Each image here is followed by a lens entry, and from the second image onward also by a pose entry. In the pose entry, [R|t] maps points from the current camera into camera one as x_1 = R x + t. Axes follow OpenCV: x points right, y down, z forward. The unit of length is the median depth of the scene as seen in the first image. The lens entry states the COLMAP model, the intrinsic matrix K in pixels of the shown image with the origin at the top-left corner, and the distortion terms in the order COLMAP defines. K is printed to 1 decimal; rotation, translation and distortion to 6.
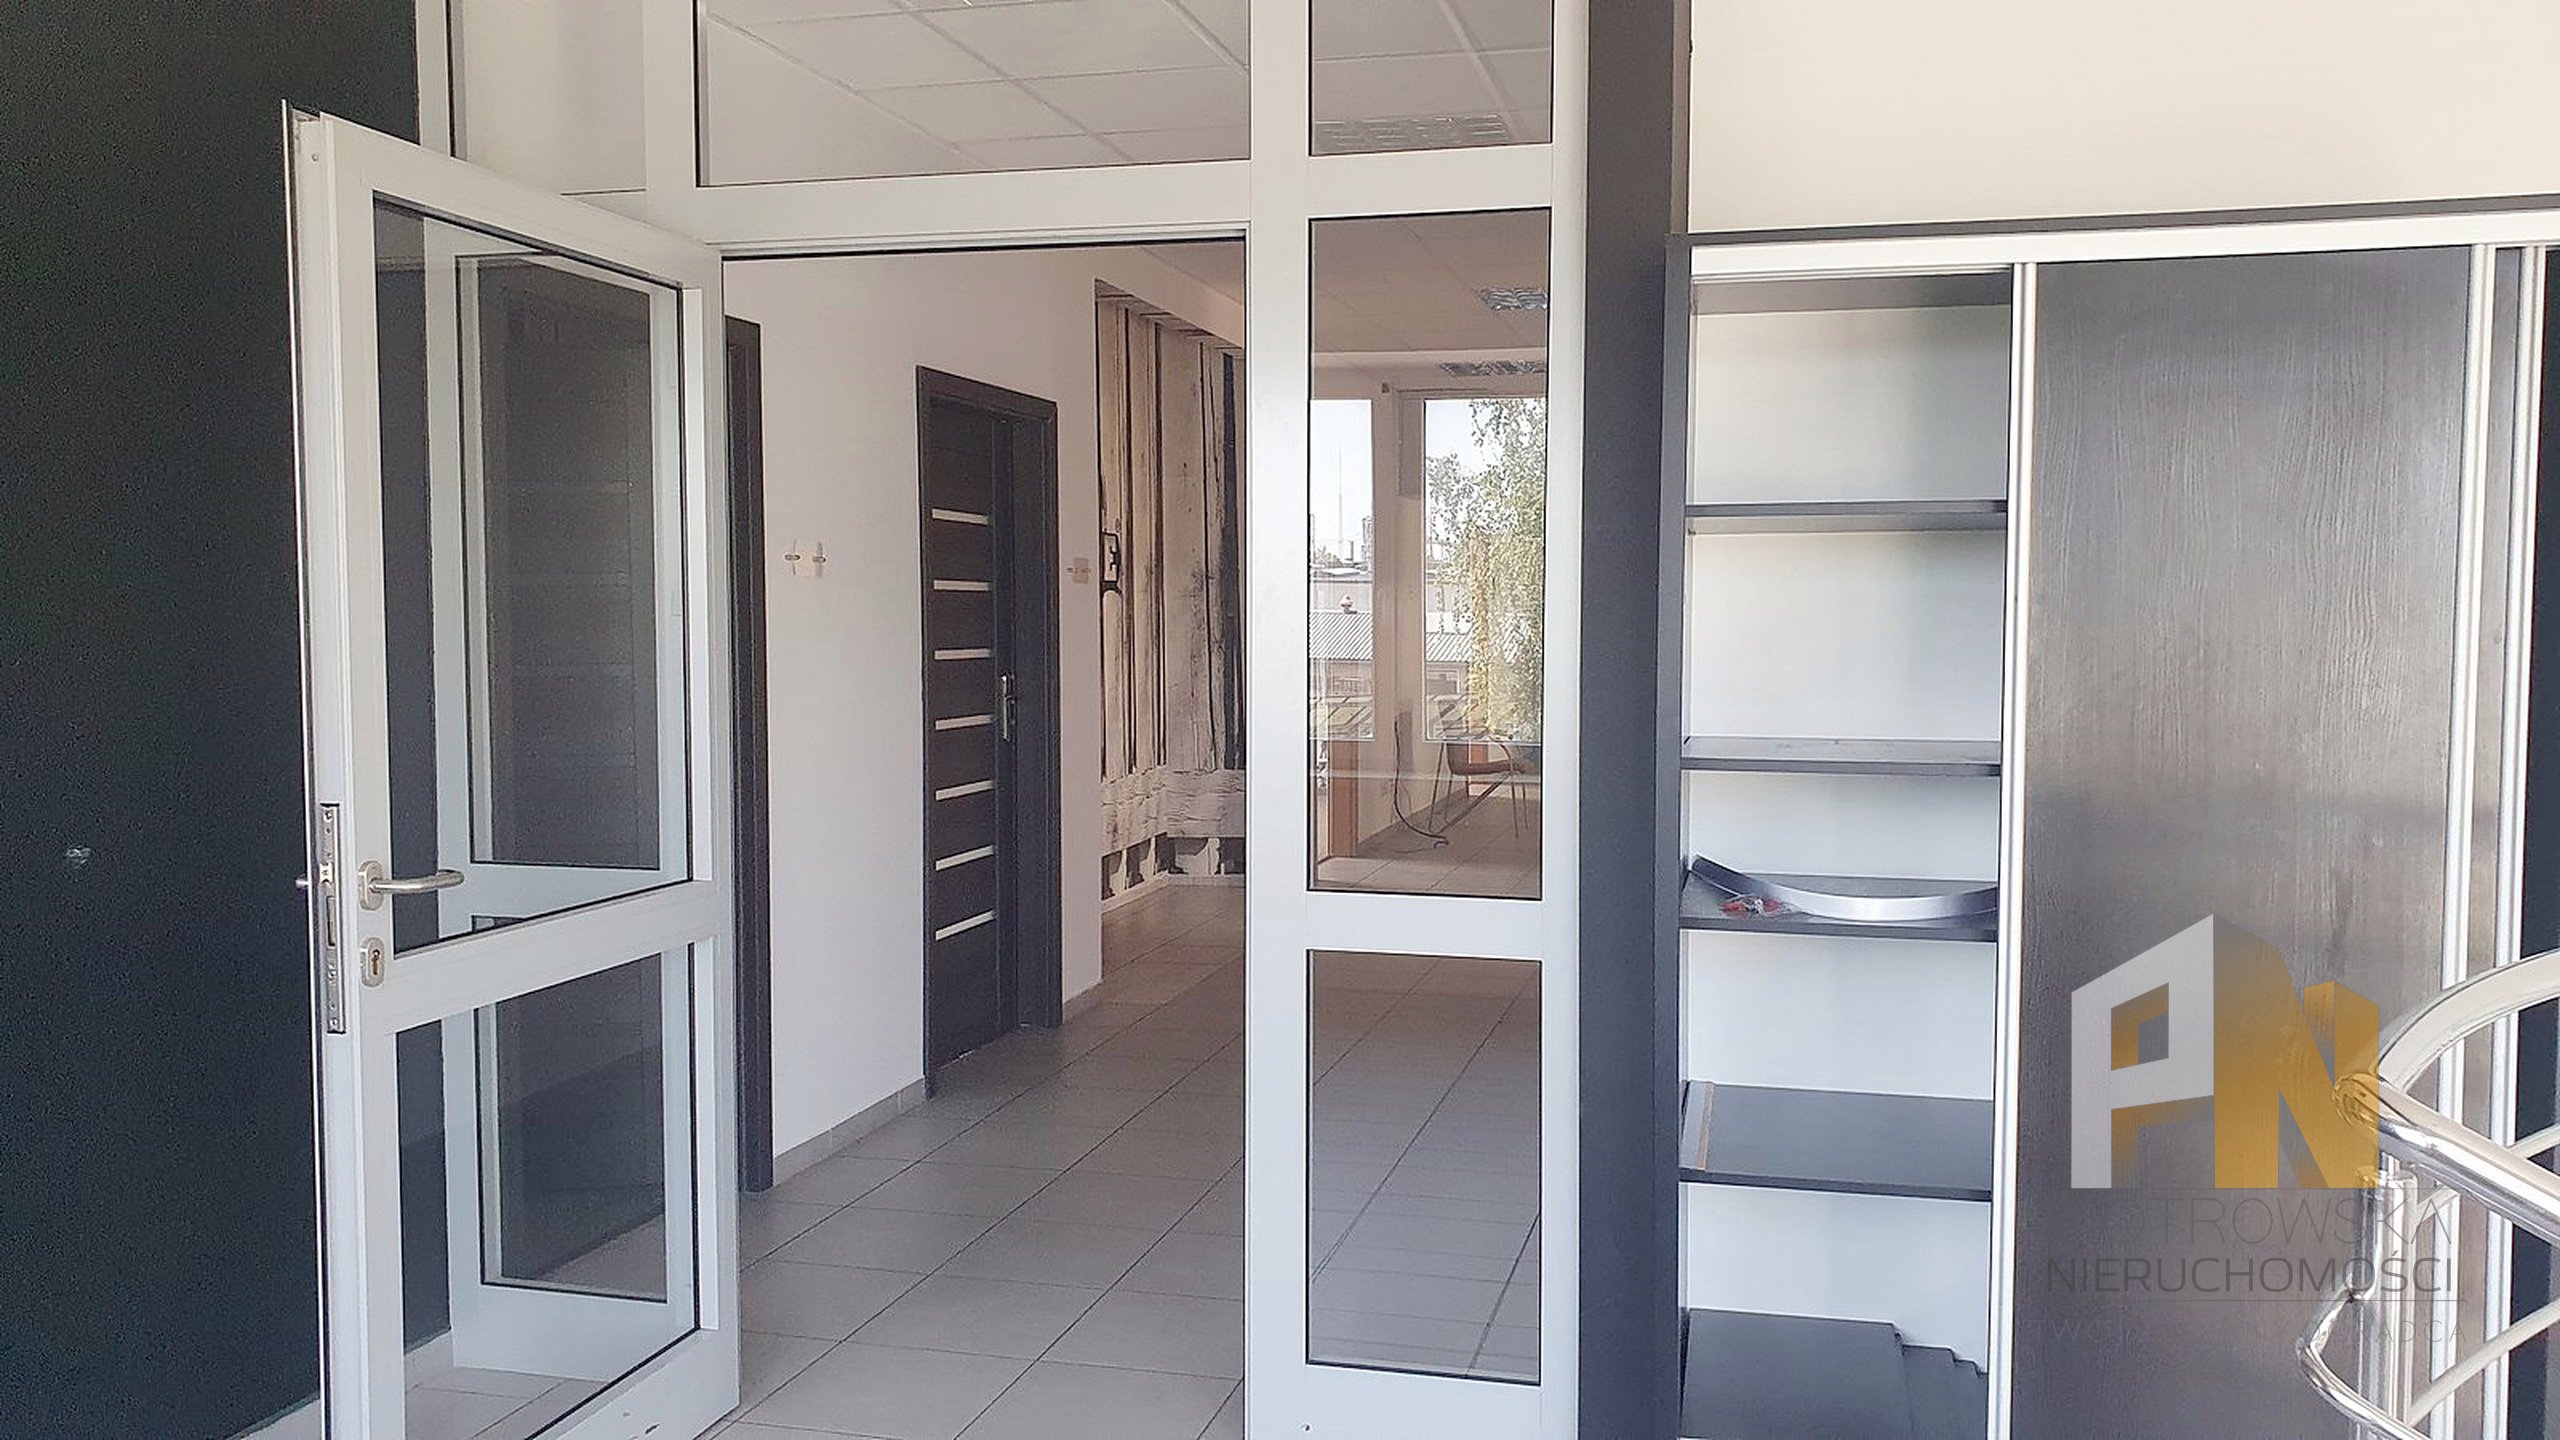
lens RADIAL K [[1954.1, 0, 1280.0], [0, 1954.1, 720.0], [0, 0, 1]] dist [0.000940, -0.001190]
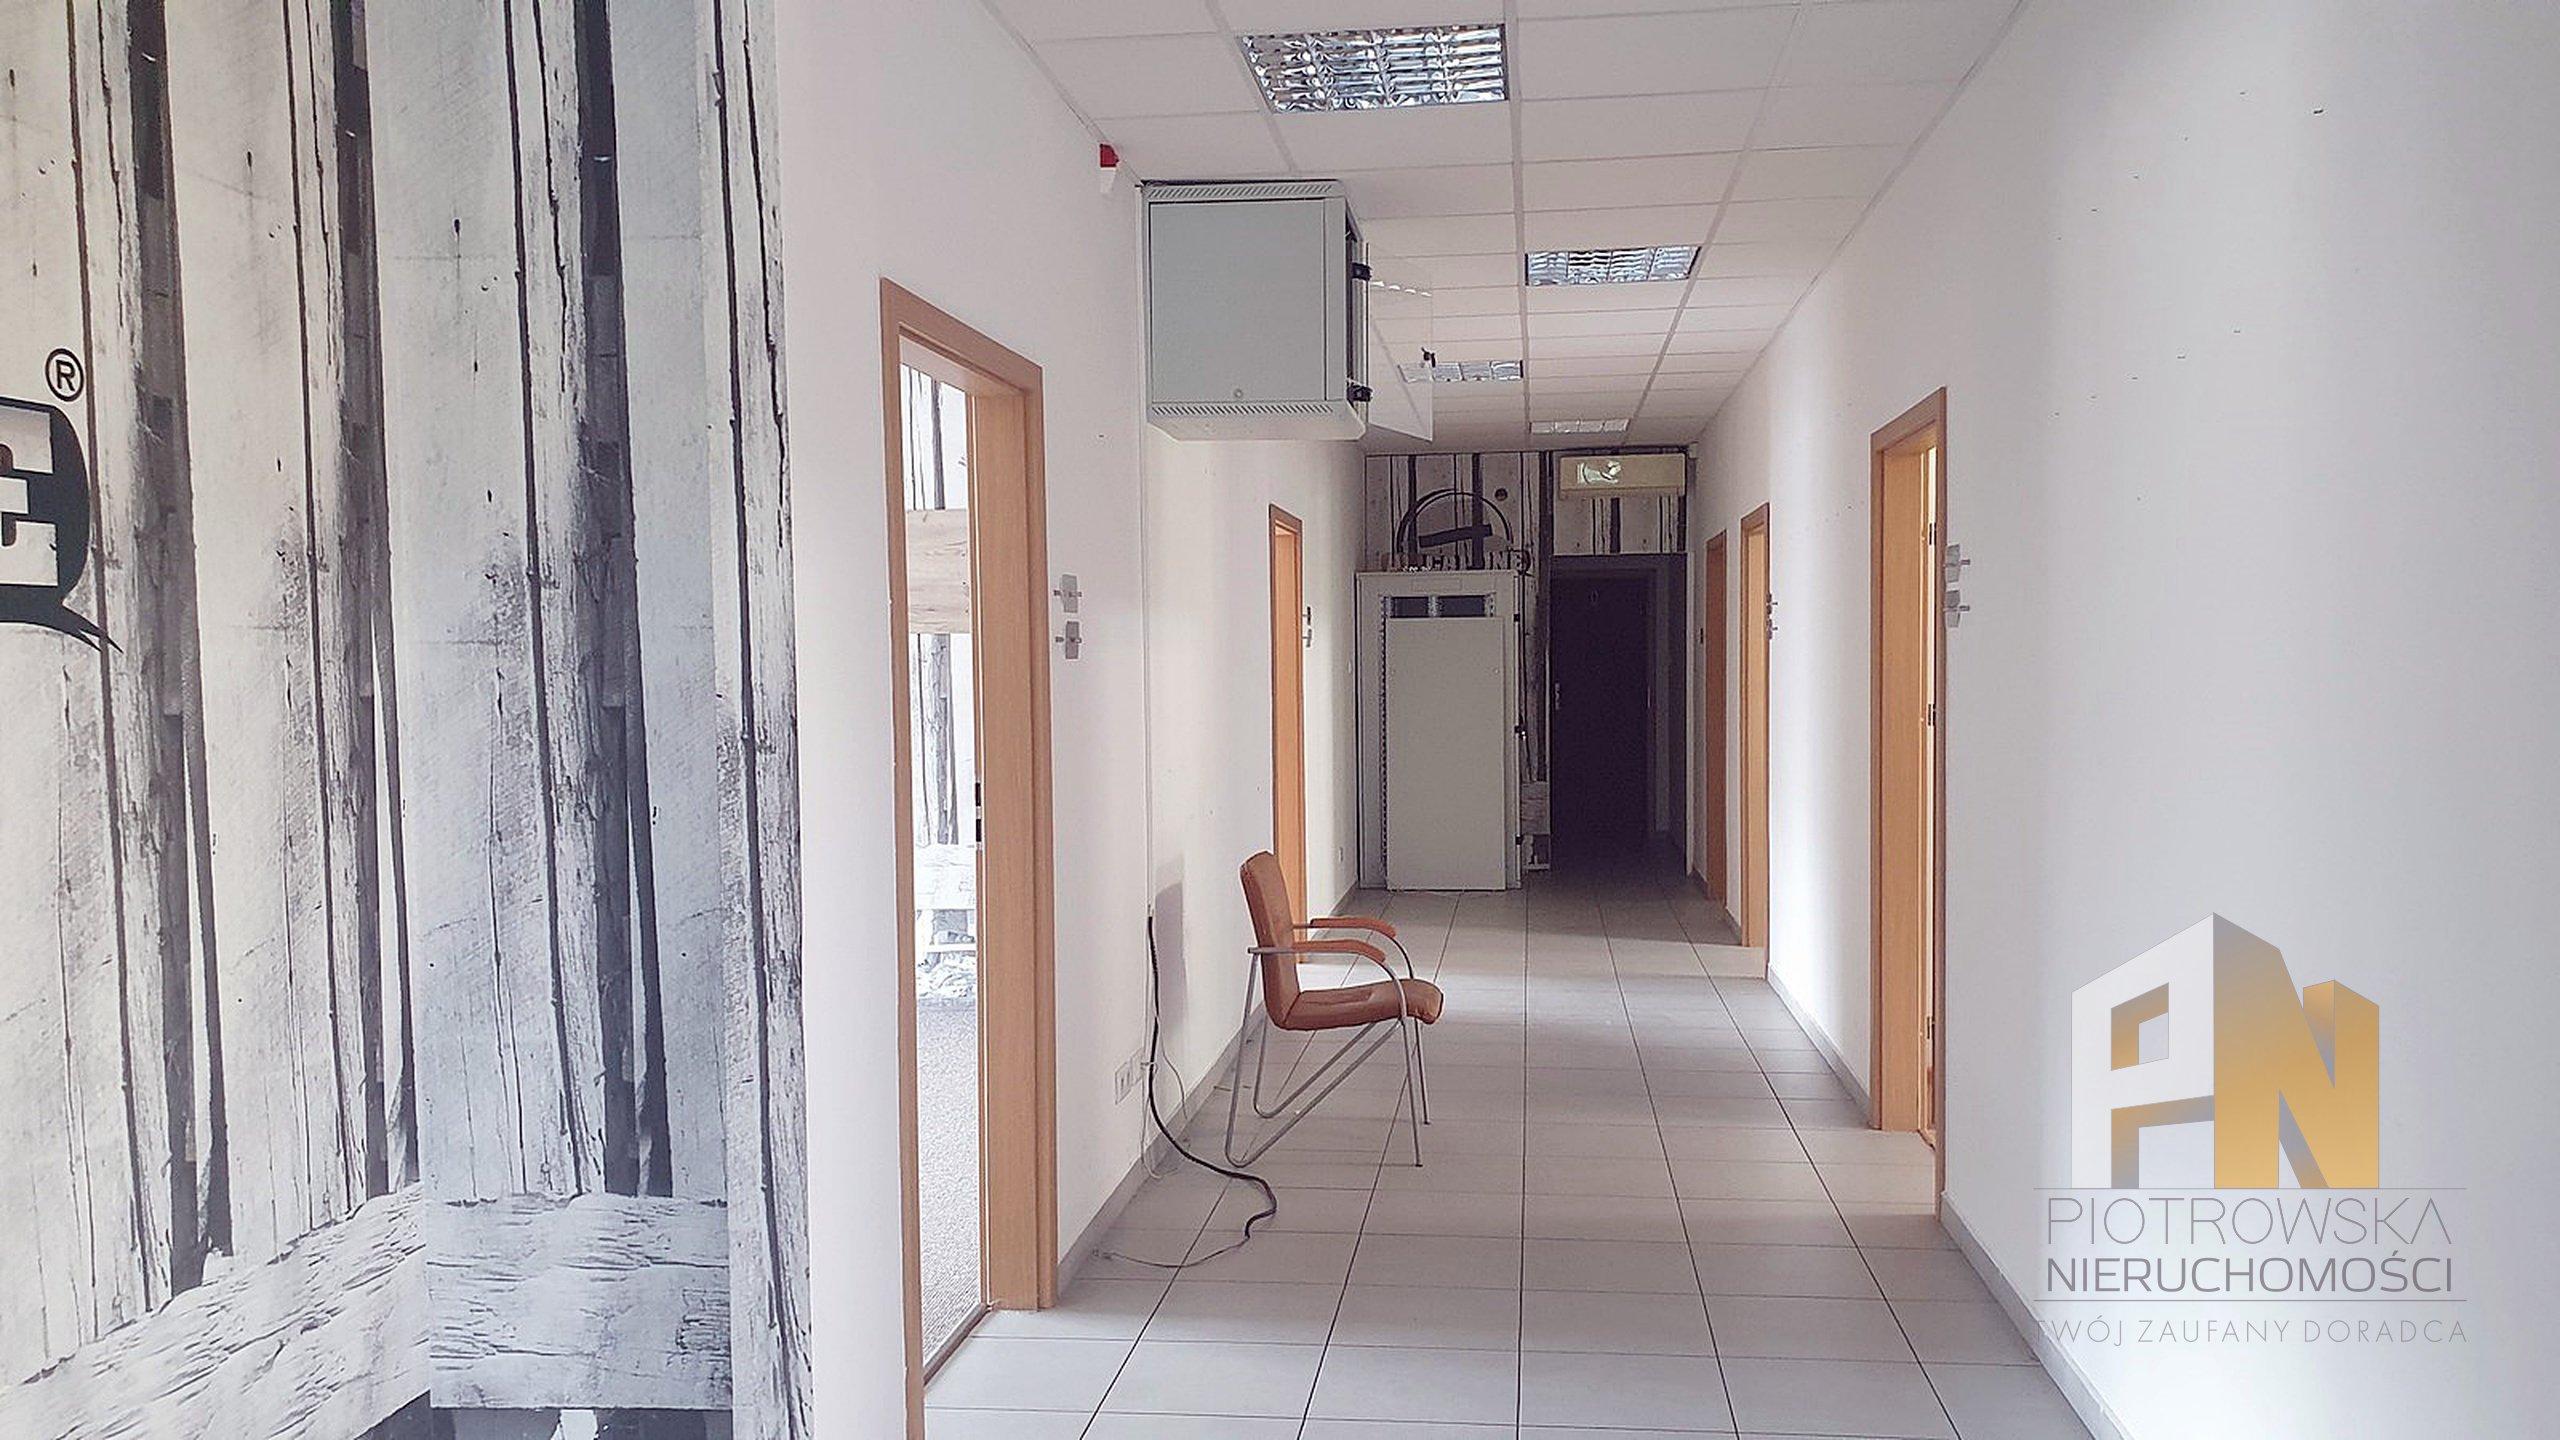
lens RADIAL K [[1954.1, 0, 1280.0], [0, 1954.1, 720.0], [0, 0, 1]] dist [0.000940, -0.001190]
pose [[0.991332, -0.016421, 0.130352, 0.039617], [0.019804, 0.999499, -0.024702, -0.041161], [-0.129881, 0.027070, 0.991160, 0.679092]]
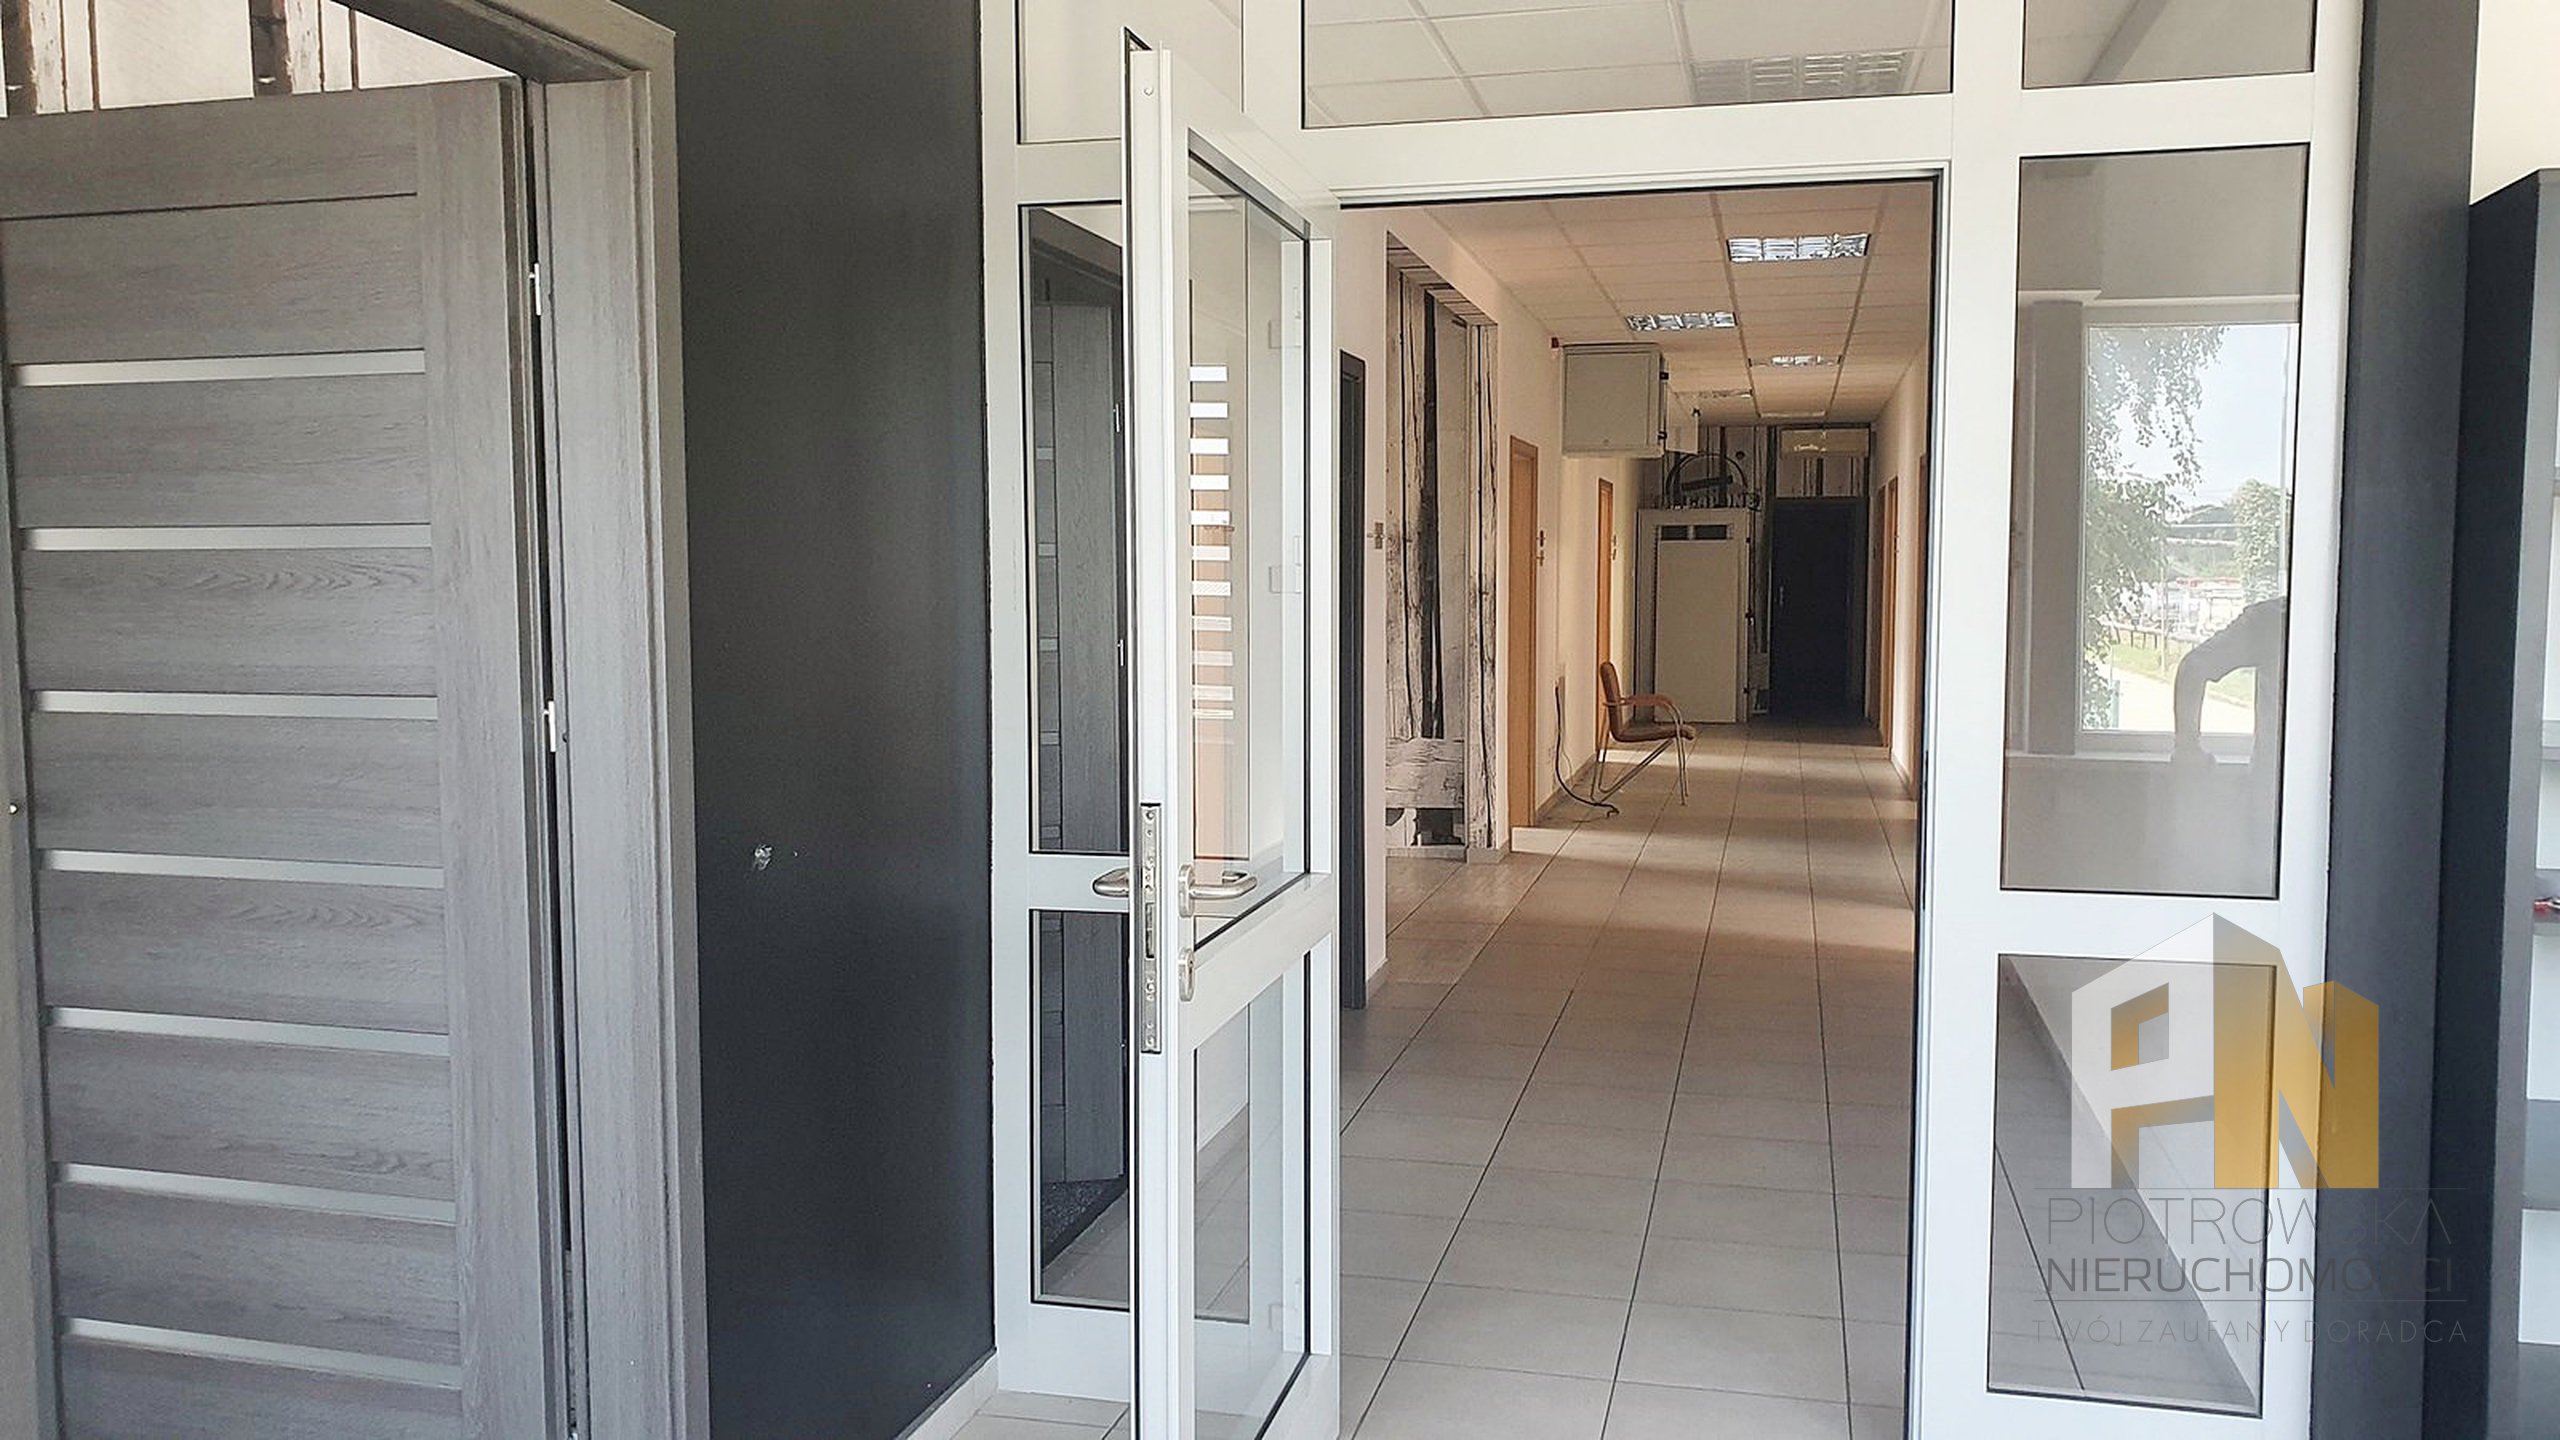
lens RADIAL K [[1964.7, 0, 1210.8], [0, 1964.7, 720.6], [0, 0, 1]] dist [-0.003146, -0.005175]
pose [[0.999696, -0.002955, -0.024467, -0.110381], [0.003457, 0.999783, 0.020521, -0.003823], [0.024401, -0.020600, 0.999490, 0.020295]]
